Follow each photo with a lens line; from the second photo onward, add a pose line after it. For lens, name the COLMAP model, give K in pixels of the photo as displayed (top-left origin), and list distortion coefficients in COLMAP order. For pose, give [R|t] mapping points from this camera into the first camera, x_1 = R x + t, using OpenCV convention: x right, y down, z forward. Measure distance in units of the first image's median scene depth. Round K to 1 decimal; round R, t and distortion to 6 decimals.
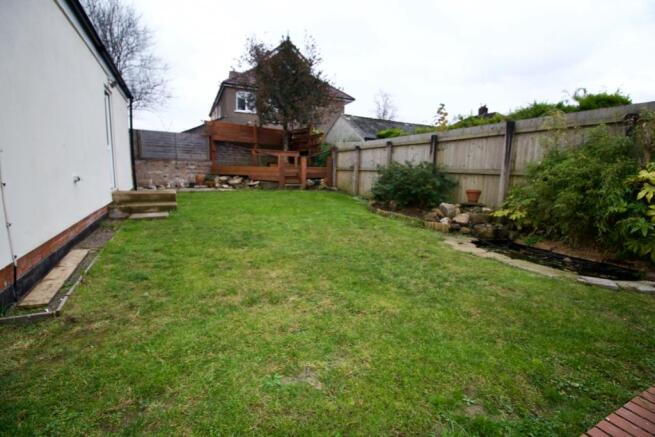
lens RADIAL K [[303.0, 0, 326.4], [0, 303.0, 217.7], [0, 0, 1]] dist [-0.008245, -0.007819]
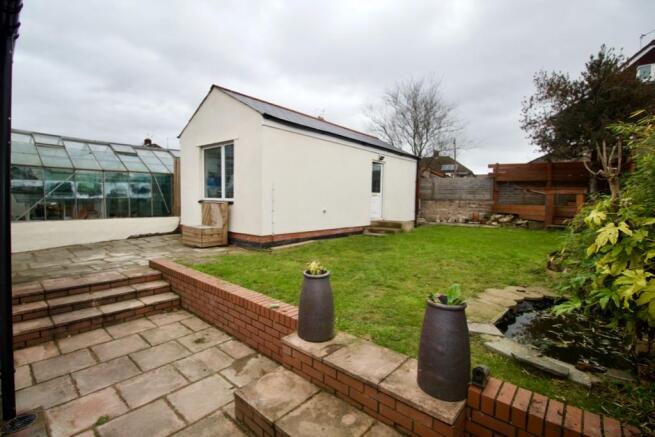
lens RADIAL K [[303.0, 0, 325.6], [0, 303.0, 213.3], [0, 0, 1]] dist [-0.008245, -0.007819]
pose [[0.375784, 0.021850, -0.926450, 0.417275], [-0.151919, 0.987650, -0.038327, -0.009467], [0.914170, 0.155148, 0.374463, 0.059514]]
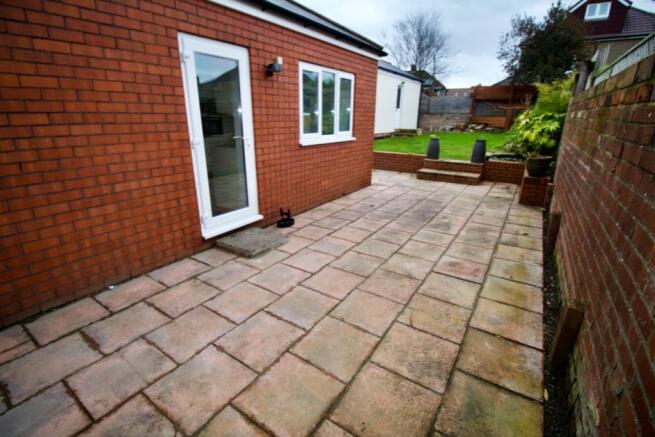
lens RADIAL K [[303.0, 0, 325.4], [0, 303.0, 219.7], [0, 0, 1]] dist [-0.008245, -0.007819]
pose [[0.483159, 0.260800, -0.835787, 0.702685], [-0.129298, 0.965392, 0.226496, 0.080478], [0.865932, -0.001368, 0.500159, -0.406697]]
